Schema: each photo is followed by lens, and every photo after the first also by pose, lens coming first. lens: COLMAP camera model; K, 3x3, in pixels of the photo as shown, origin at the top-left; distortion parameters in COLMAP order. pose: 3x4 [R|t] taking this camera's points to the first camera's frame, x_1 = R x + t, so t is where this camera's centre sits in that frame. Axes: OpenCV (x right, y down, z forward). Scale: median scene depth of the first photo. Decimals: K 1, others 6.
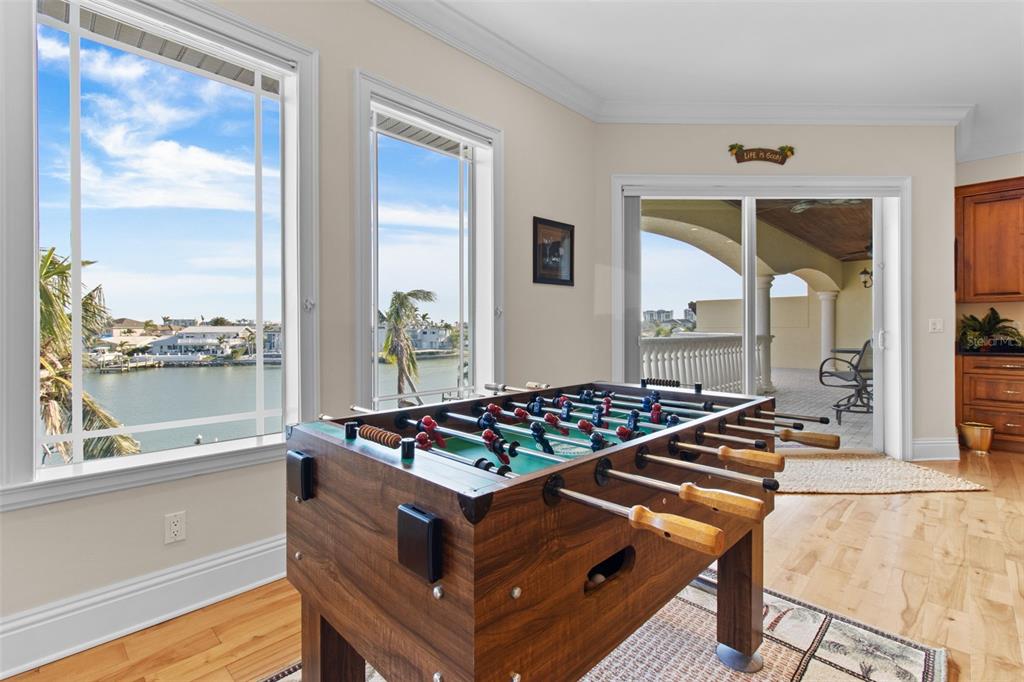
lens RADIAL K [[474.4, 0, 507.5], [0, 474.4, 330.5], [0, 0, 1]] dist [-0.000752, 0.000129]
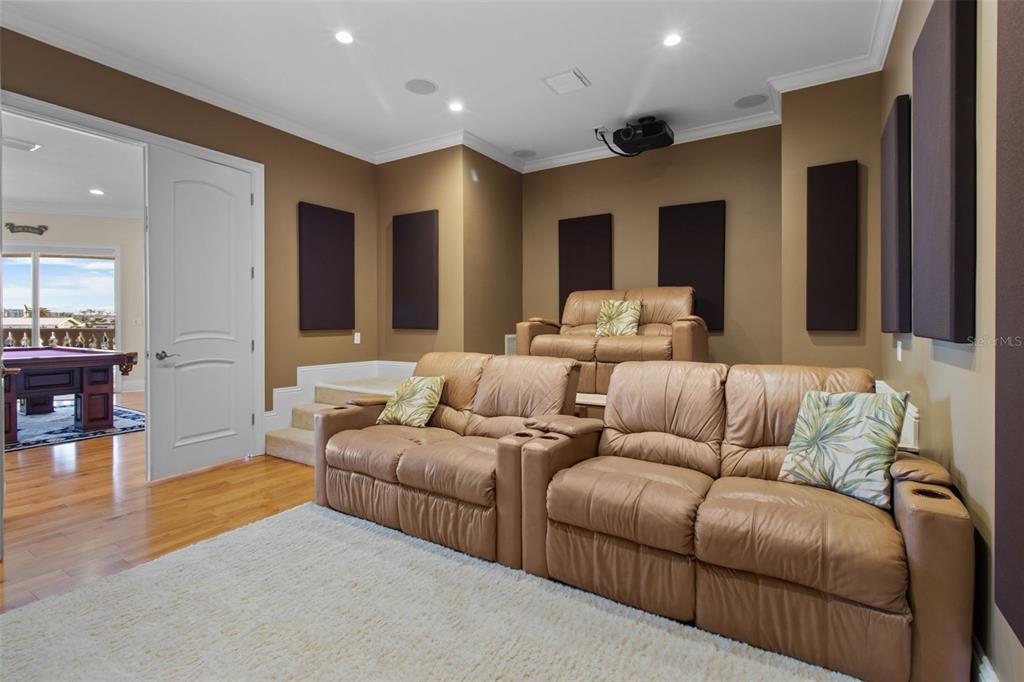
lens RADIAL K [[474.4, 0, 513.8], [0, 474.4, 333.5], [0, 0, 1]] dist [-0.000752, 0.000129]
pose [[0.974895, 0.000743, 0.222664, 1.967272], [-0.003232, 0.999936, 0.010814, 0.007217], [-0.222642, -0.011262, 0.974835, -1.212240]]
